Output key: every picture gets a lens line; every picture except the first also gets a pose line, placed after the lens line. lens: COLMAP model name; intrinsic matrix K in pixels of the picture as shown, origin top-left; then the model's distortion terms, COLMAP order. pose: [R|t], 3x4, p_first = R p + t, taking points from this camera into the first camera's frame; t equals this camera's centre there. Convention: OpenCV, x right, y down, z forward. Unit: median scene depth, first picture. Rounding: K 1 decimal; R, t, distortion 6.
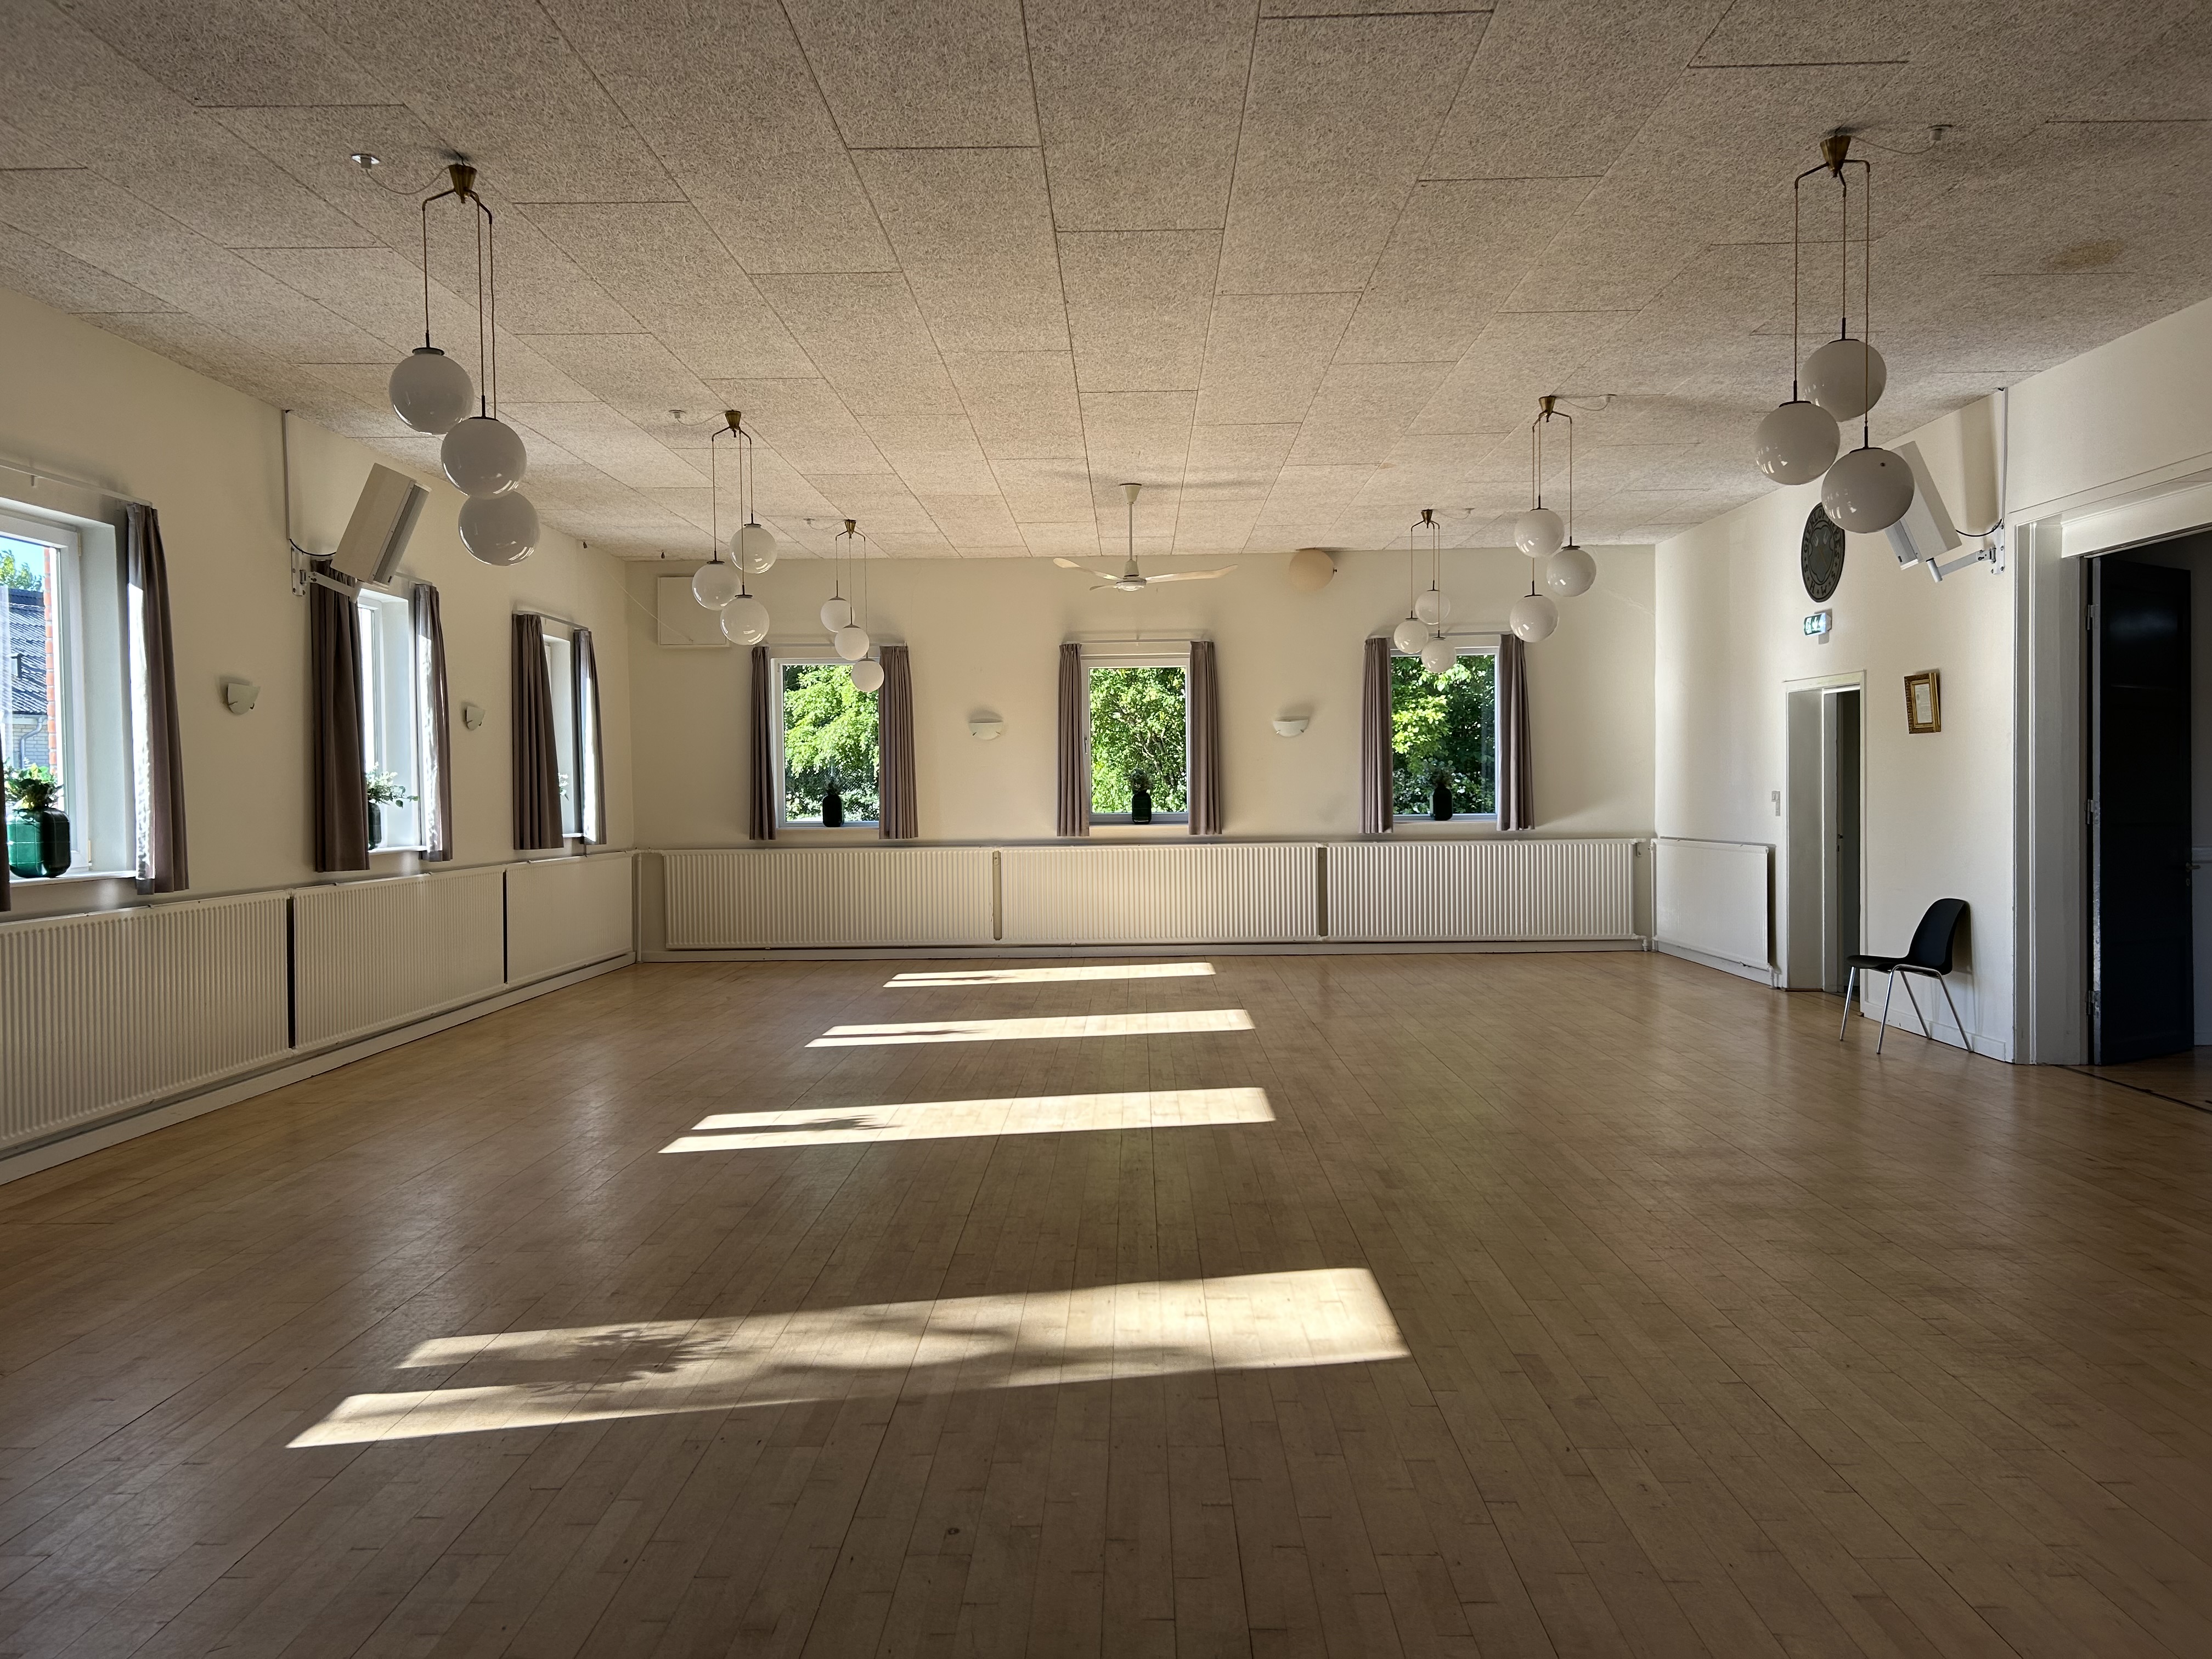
lens RADIAL K [[1669.5, 0, 1106.0], [0, 1669.5, 829.5], [0, 0, 1]] dist [0.068516, -0.075616]
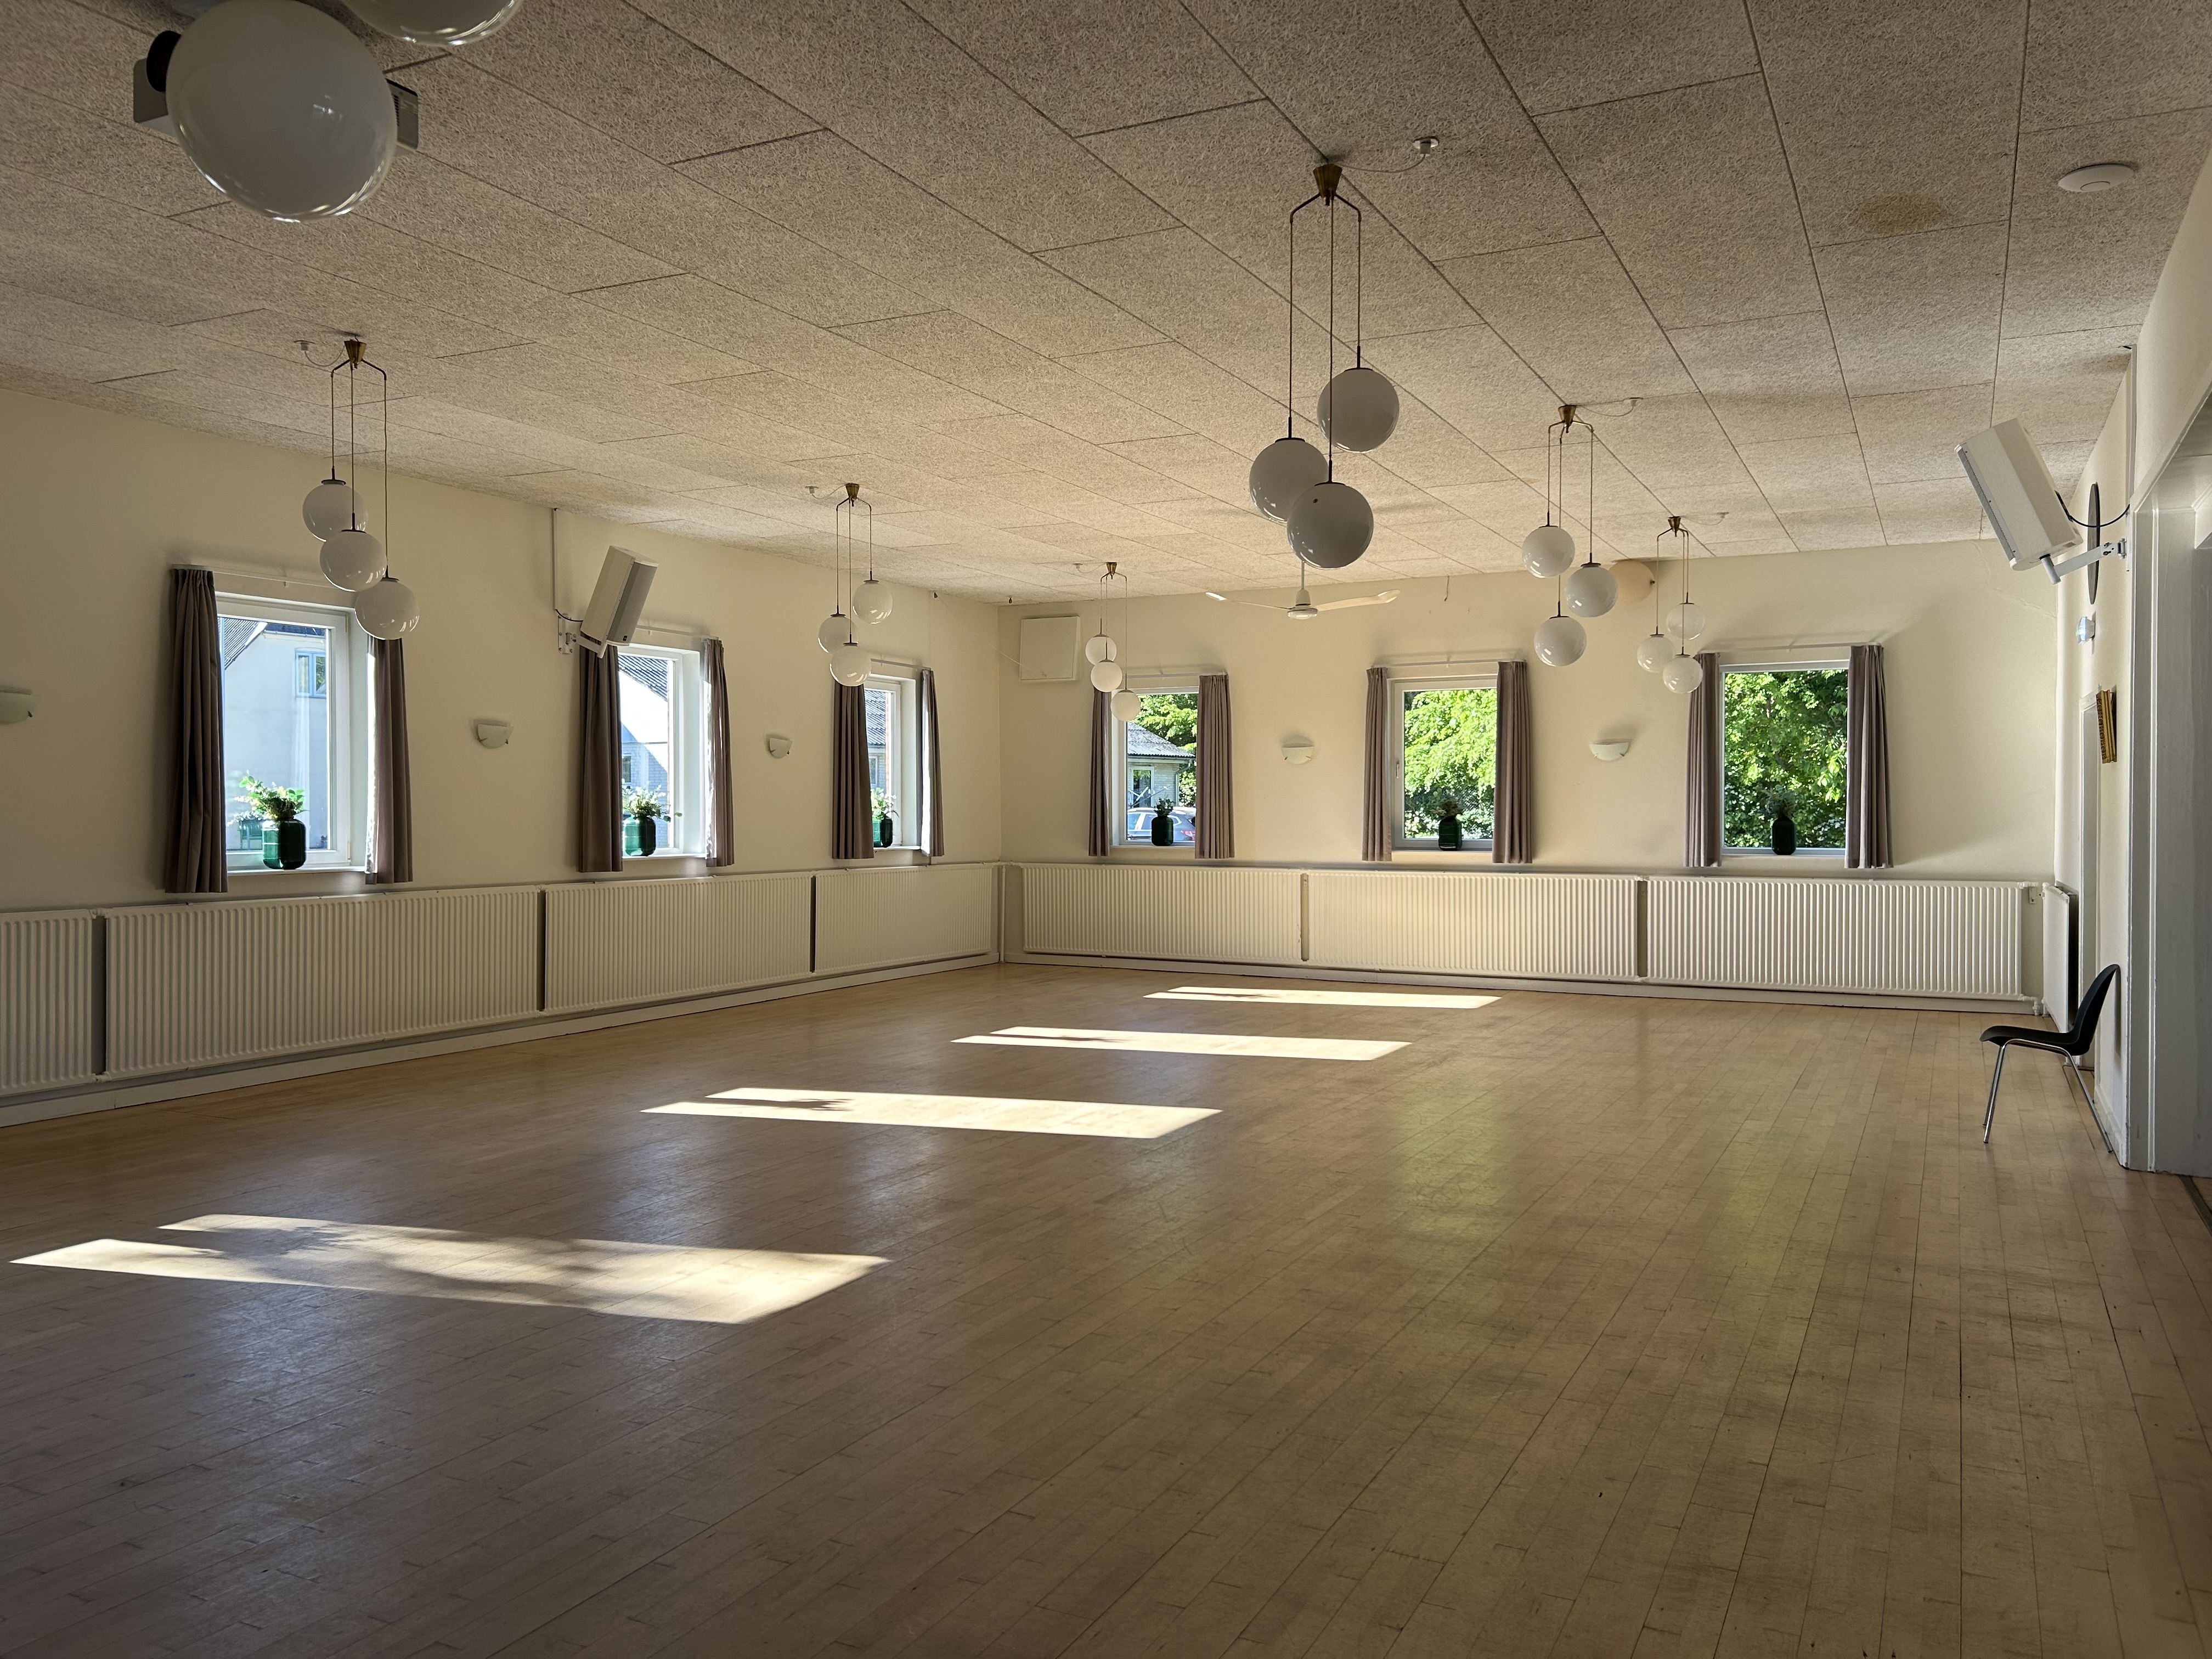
lens RADIAL K [[1663.1, 0, 1063.2], [0, 1663.1, 832.2], [0, 0, 1]] dist [0.070055, -0.083540]
pose [[0.897860, 0.019820, -0.439835, 0.250756], [-0.023591, 0.999717, -0.003107, -0.005680], [0.439649, 0.013166, 0.898073, 0.022676]]
